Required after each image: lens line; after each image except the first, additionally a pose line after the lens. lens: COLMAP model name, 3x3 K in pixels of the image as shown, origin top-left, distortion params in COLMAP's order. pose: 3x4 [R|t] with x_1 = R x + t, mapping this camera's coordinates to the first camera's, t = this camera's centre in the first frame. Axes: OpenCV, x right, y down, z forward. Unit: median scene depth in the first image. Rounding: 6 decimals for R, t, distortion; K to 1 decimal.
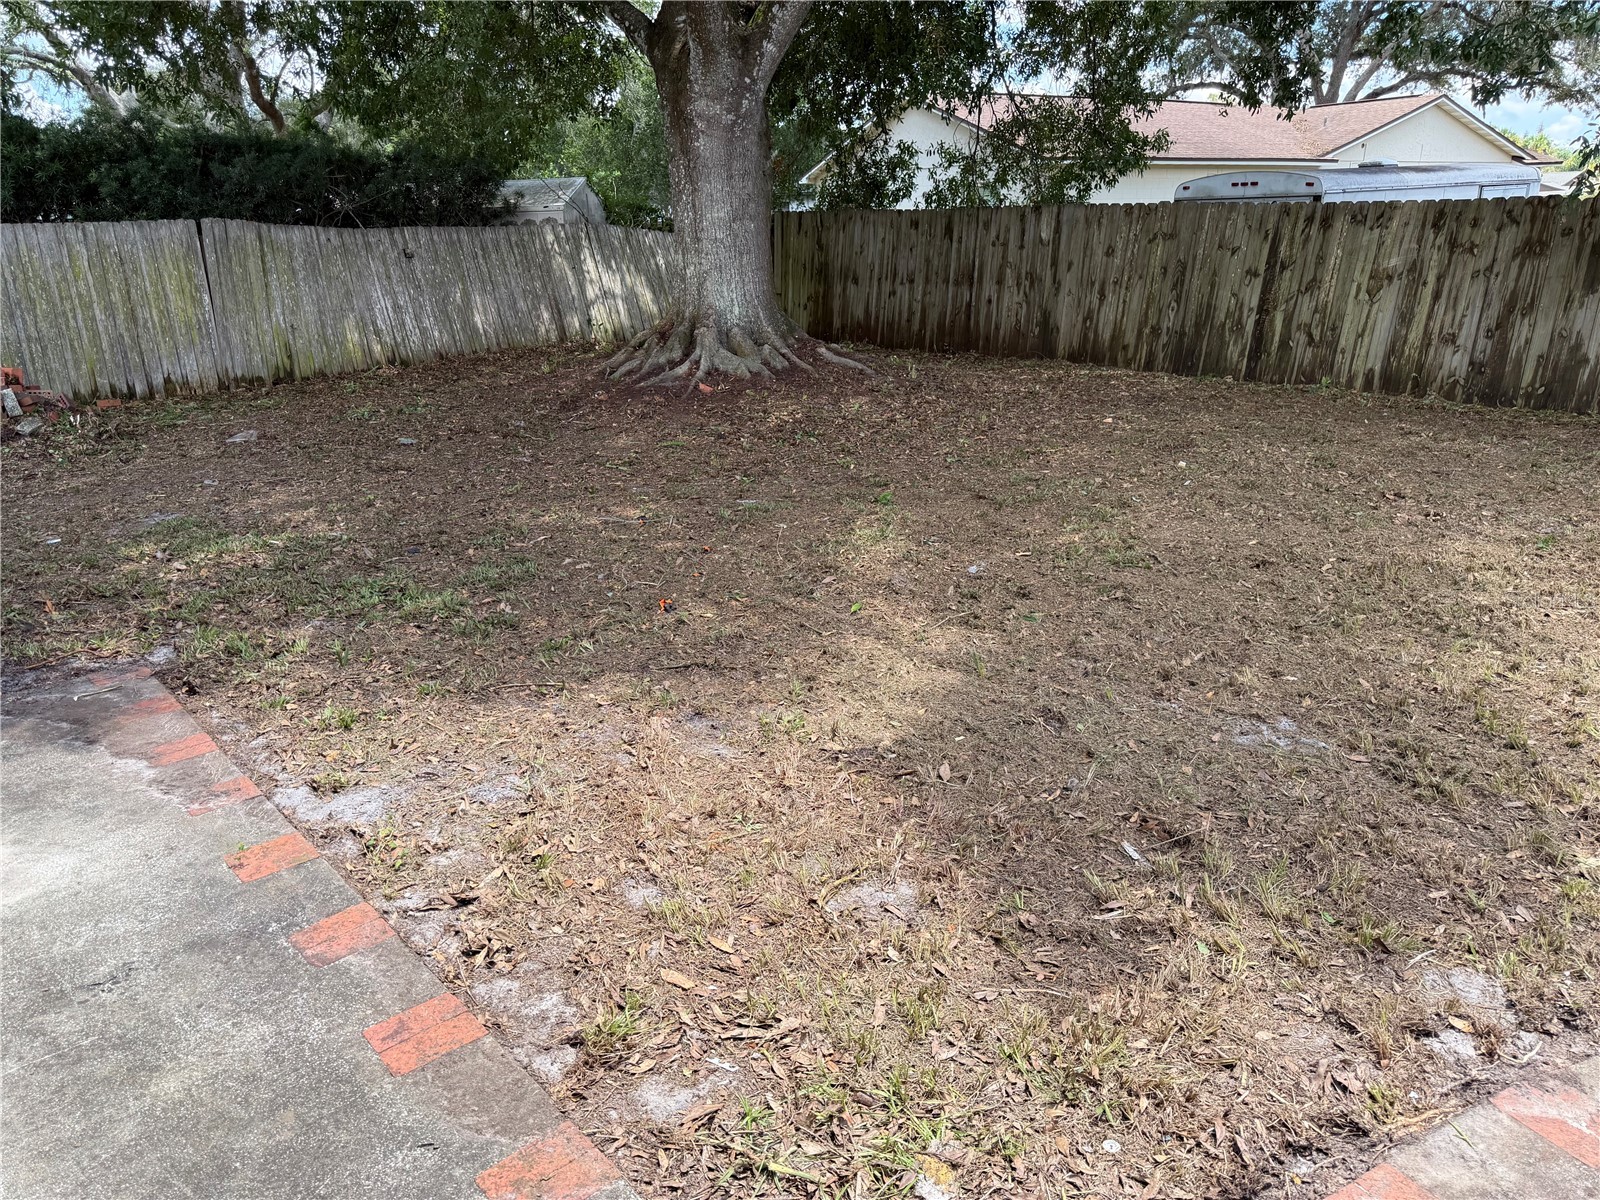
lens RADIAL K [[1127.9, 0, 800.0], [0, 1127.9, 600.0], [0, 0, 1]] dist [0.073123, -0.084143]
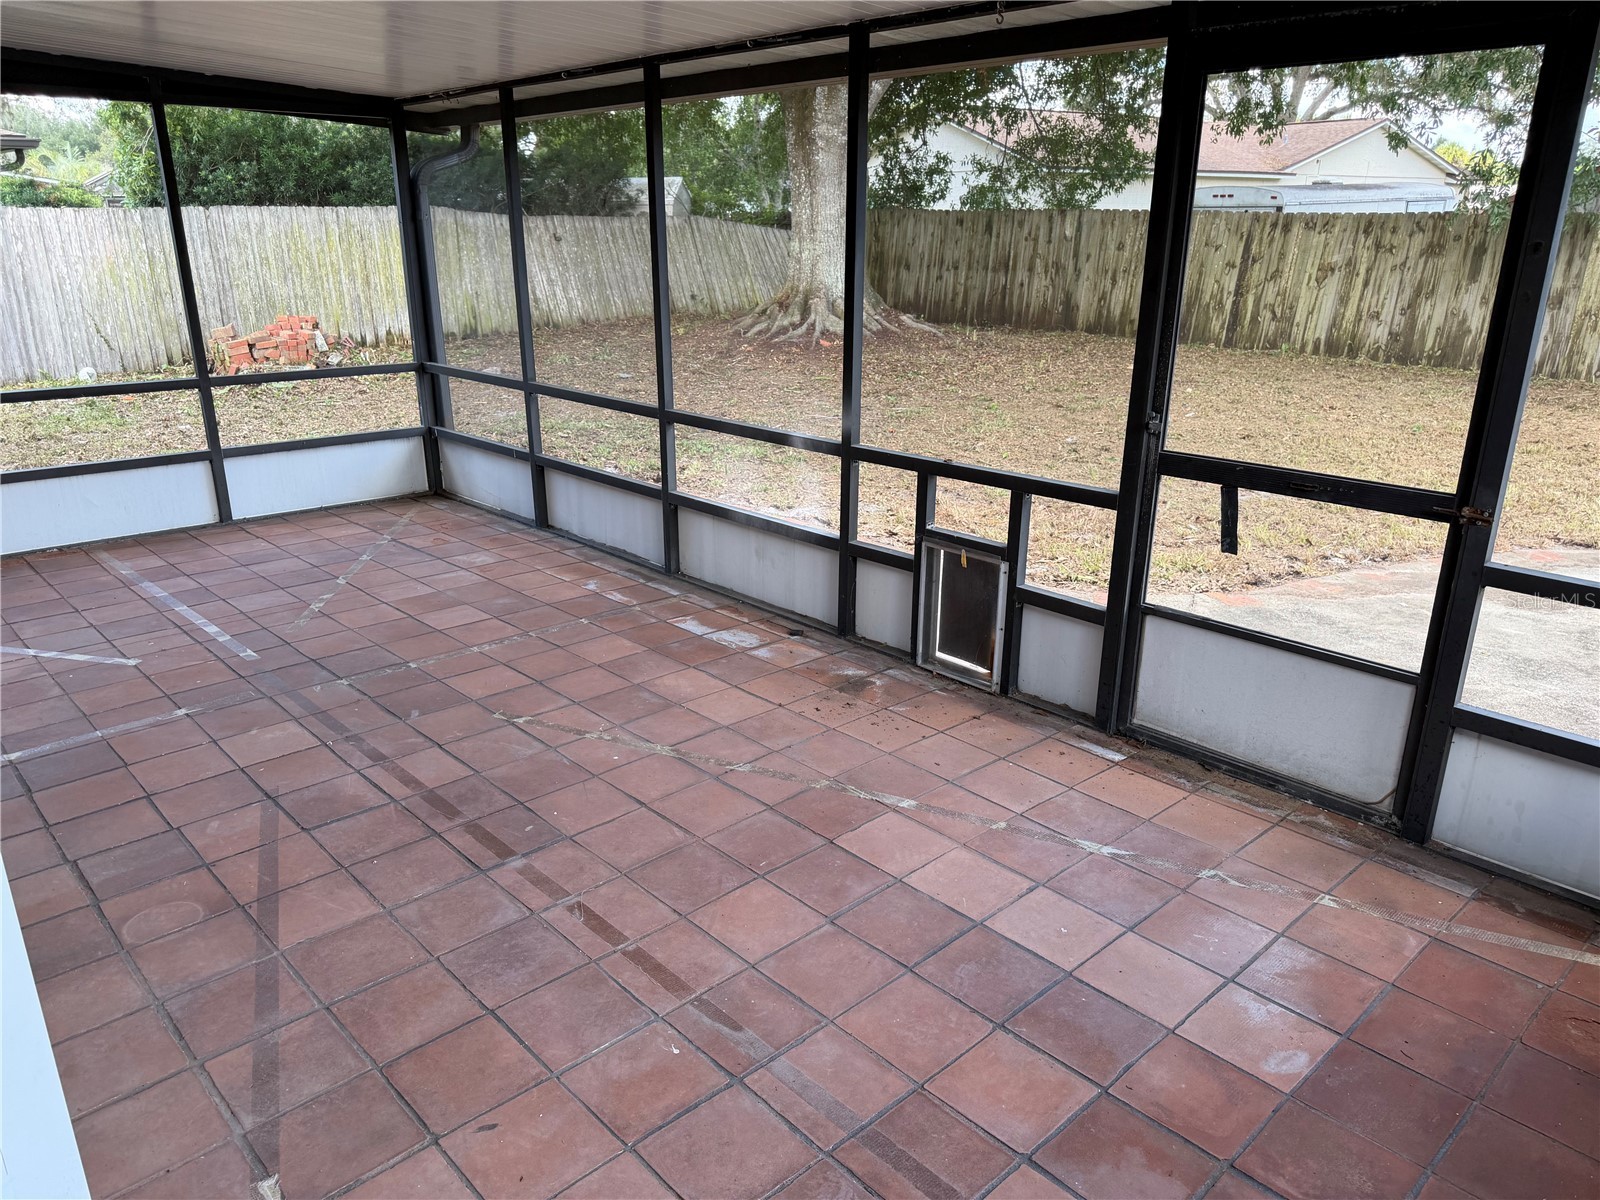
lens RADIAL K [[1128.9, 0, 802.5], [0, 1128.9, 603.1], [0, 0, 1]] dist [0.094894, -0.134432]
pose [[0.999257, 0.009950, 0.037238, -0.139956], [-0.010179, 0.999930, 0.005977, 0.098725], [-0.037175, -0.006352, 0.999289, -0.297345]]
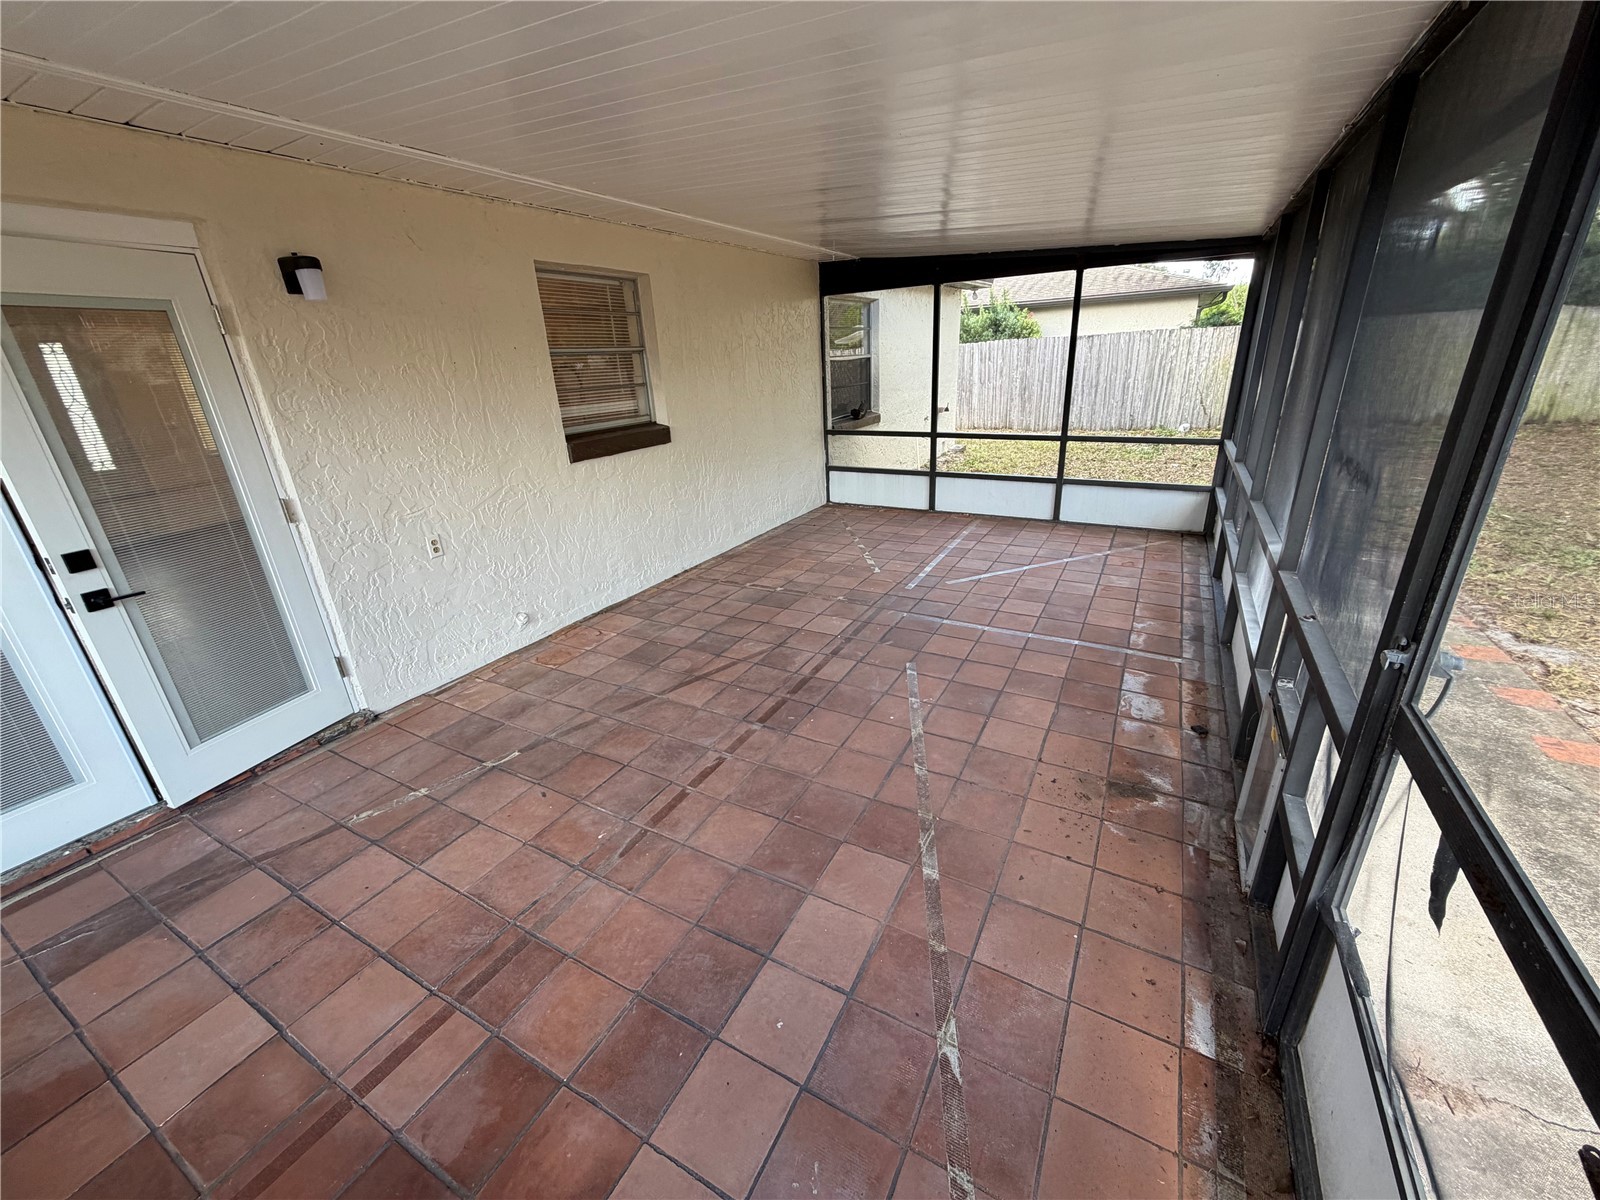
lens RADIAL K [[638.3, 0, 800.0], [0, 638.3, 600.0], [0, 0, 1]] dist [0.000194, 0.000069]
pose [[0.334379, 0.341820, -0.878266, 0.016842], [-0.255973, 0.929815, 0.264427, 0.041503], [0.907011, 0.136394, 0.398407, -0.128378]]
